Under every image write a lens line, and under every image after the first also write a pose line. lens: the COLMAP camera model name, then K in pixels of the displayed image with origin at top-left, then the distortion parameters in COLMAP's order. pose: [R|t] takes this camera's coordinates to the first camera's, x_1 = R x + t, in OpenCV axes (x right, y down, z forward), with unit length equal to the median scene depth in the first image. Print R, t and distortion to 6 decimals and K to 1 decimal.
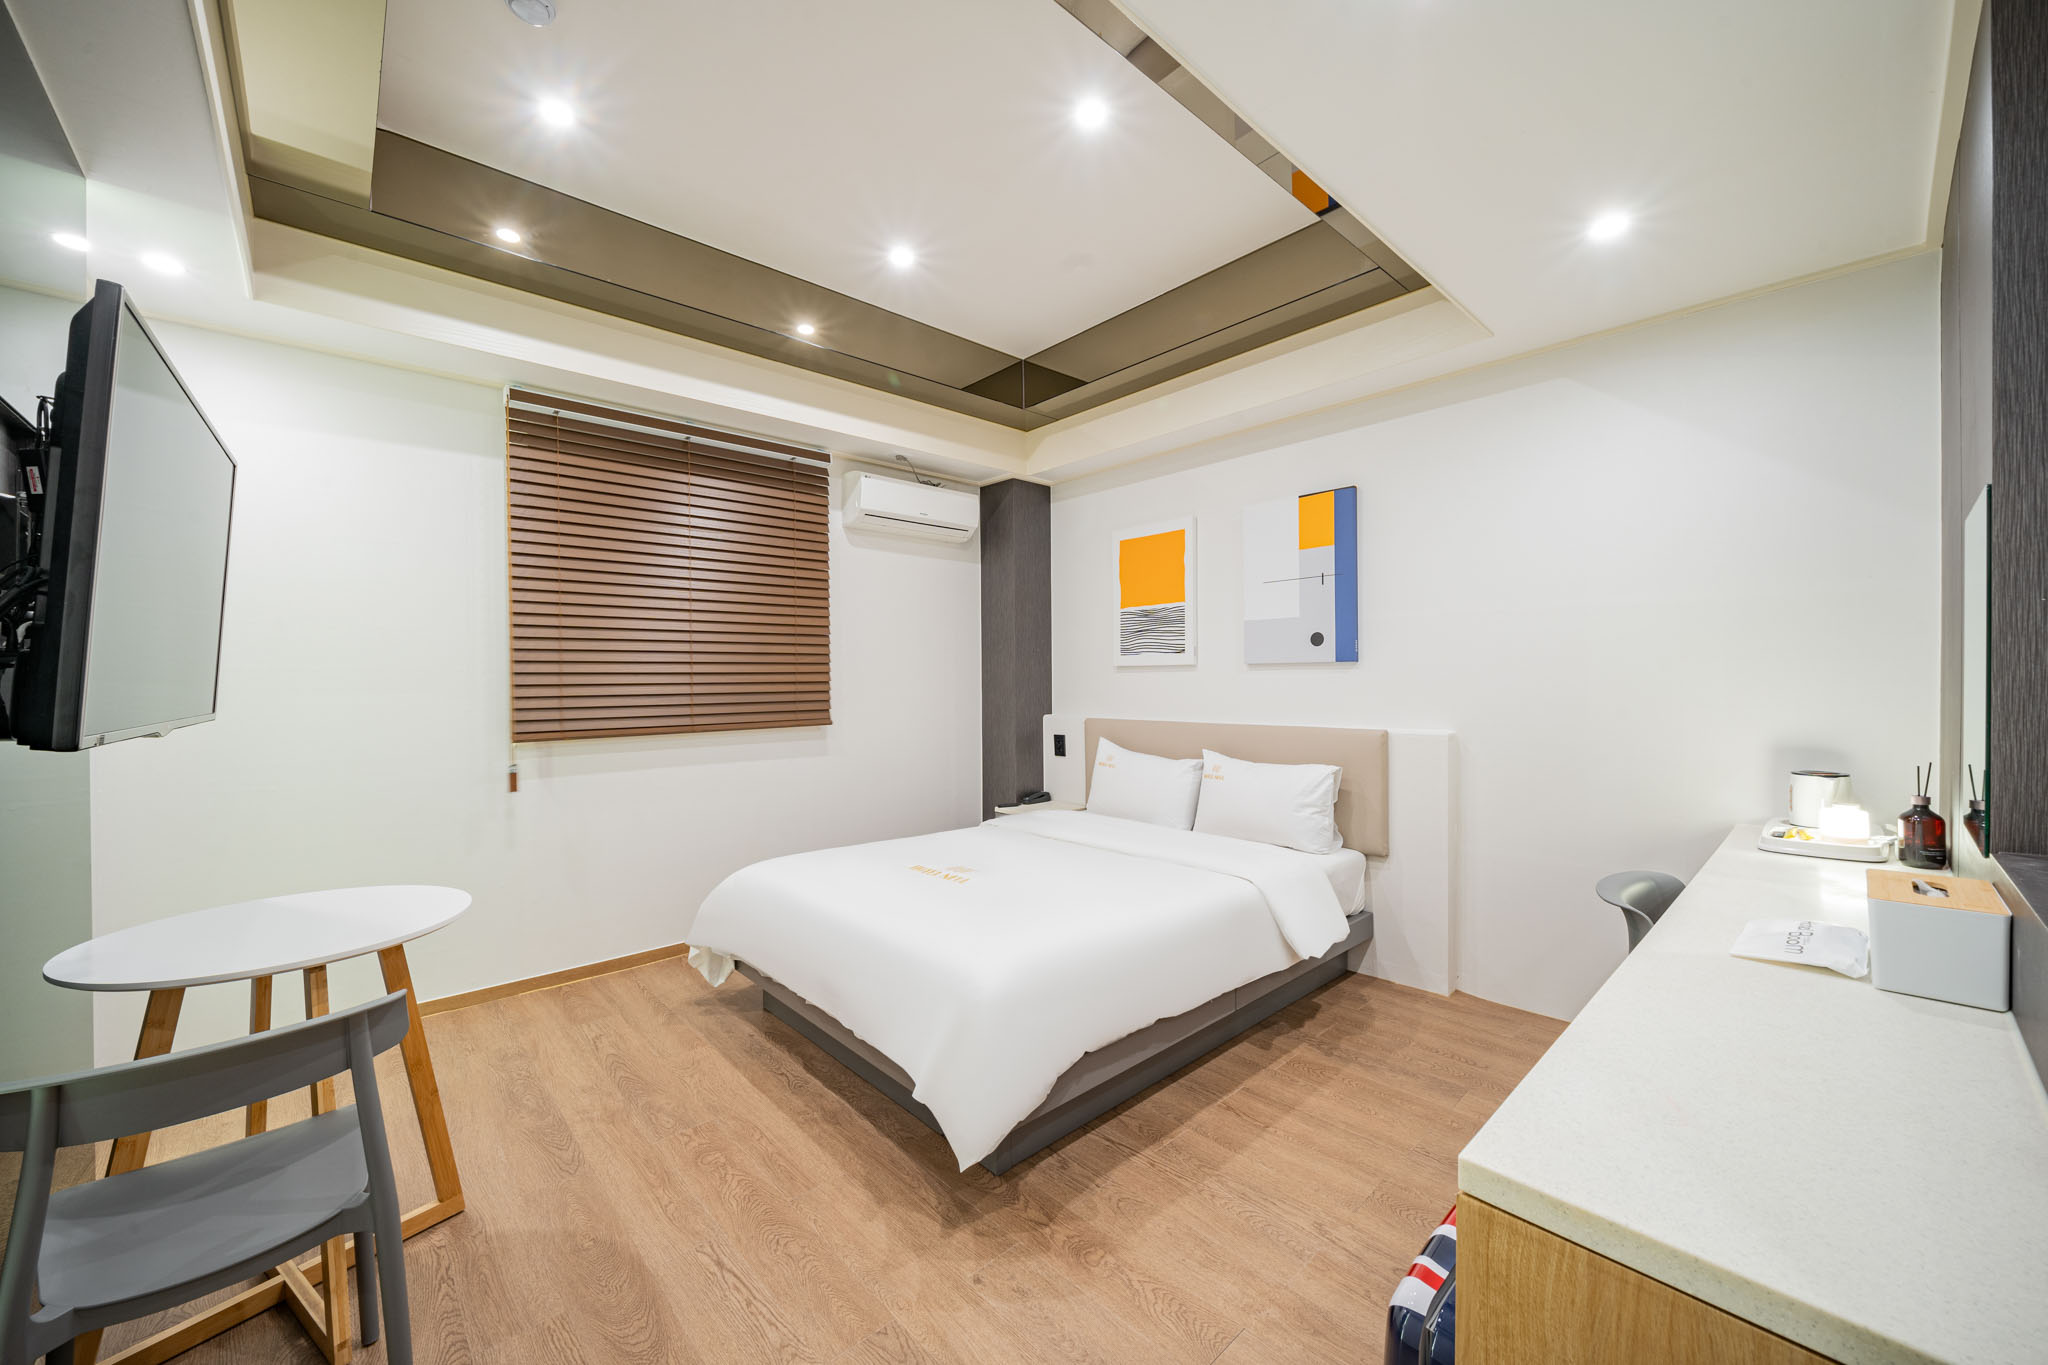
lens RADIAL K [[777.9, 0, 1019.5], [0, 777.9, 684.0], [0, 0, 1]] dist [-0.000341, 0.000018]
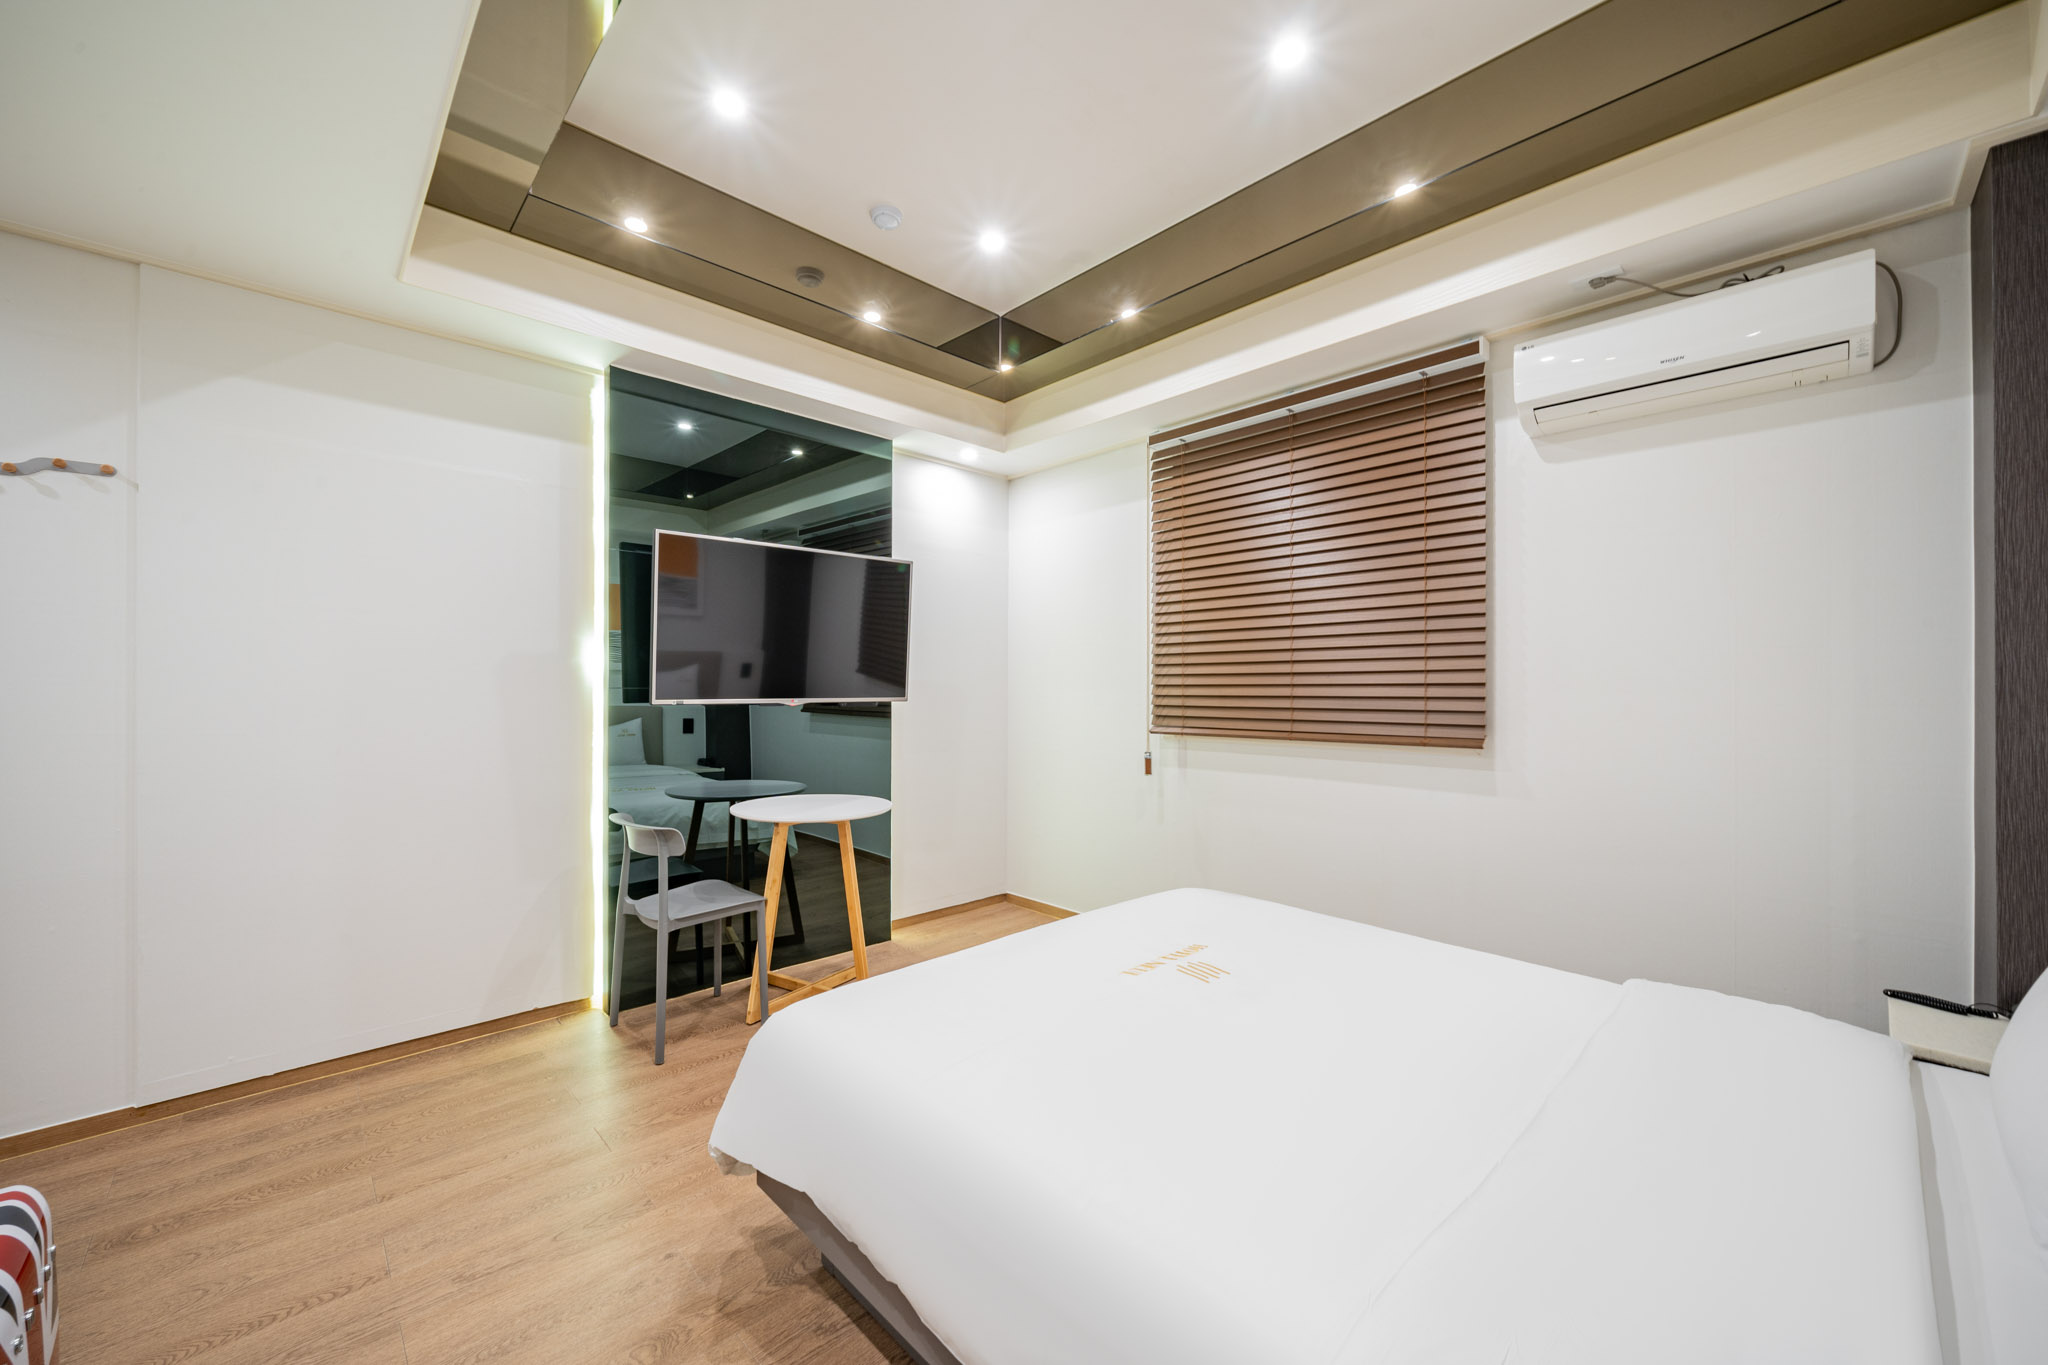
lens RADIAL K [[777.9, 0, 1013.5], [0, 777.9, 681.1], [0, 0, 1]] dist [-0.000341, 0.000018]
pose [[0.015313, -0.001166, -0.999882, 0.481739], [-0.008716, 0.999961, -0.001300, -0.000743], [0.999845, 0.008735, 0.015302, 0.698734]]
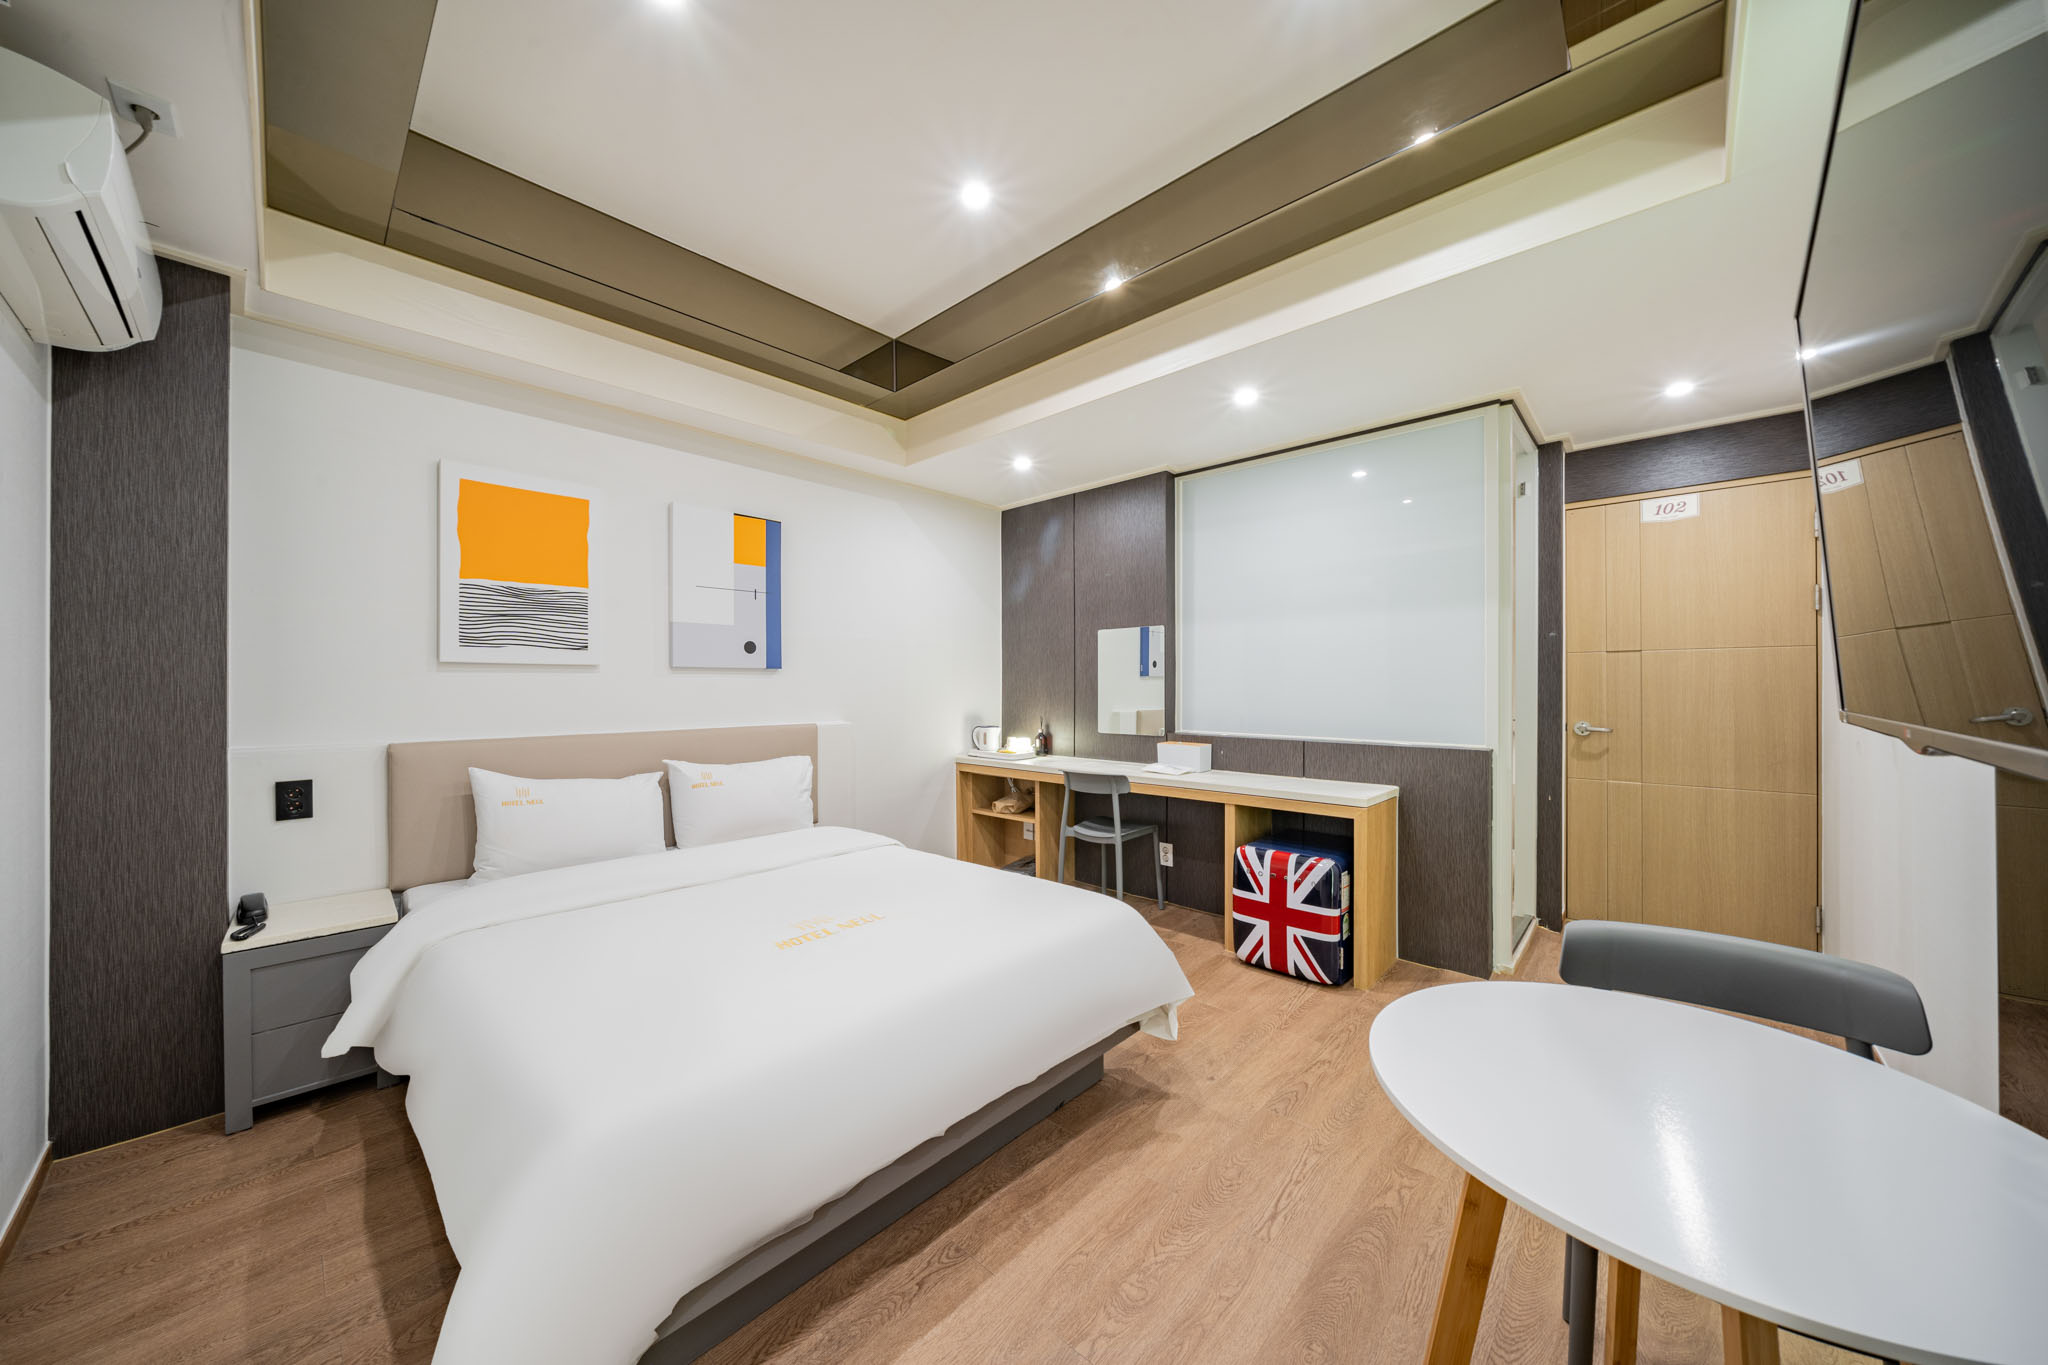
lens RADIAL K [[697.8, 0, 1029.0], [0, 697.8, 680.2], [0, 0, 1]] dist [-0.001148, -0.000073]
pose [[-0.092050, 0.015165, 0.995639, -0.665521], [0.010019, 0.999848, -0.014303, 0.008092], [-0.995704, 0.008659, -0.092188, 0.713200]]
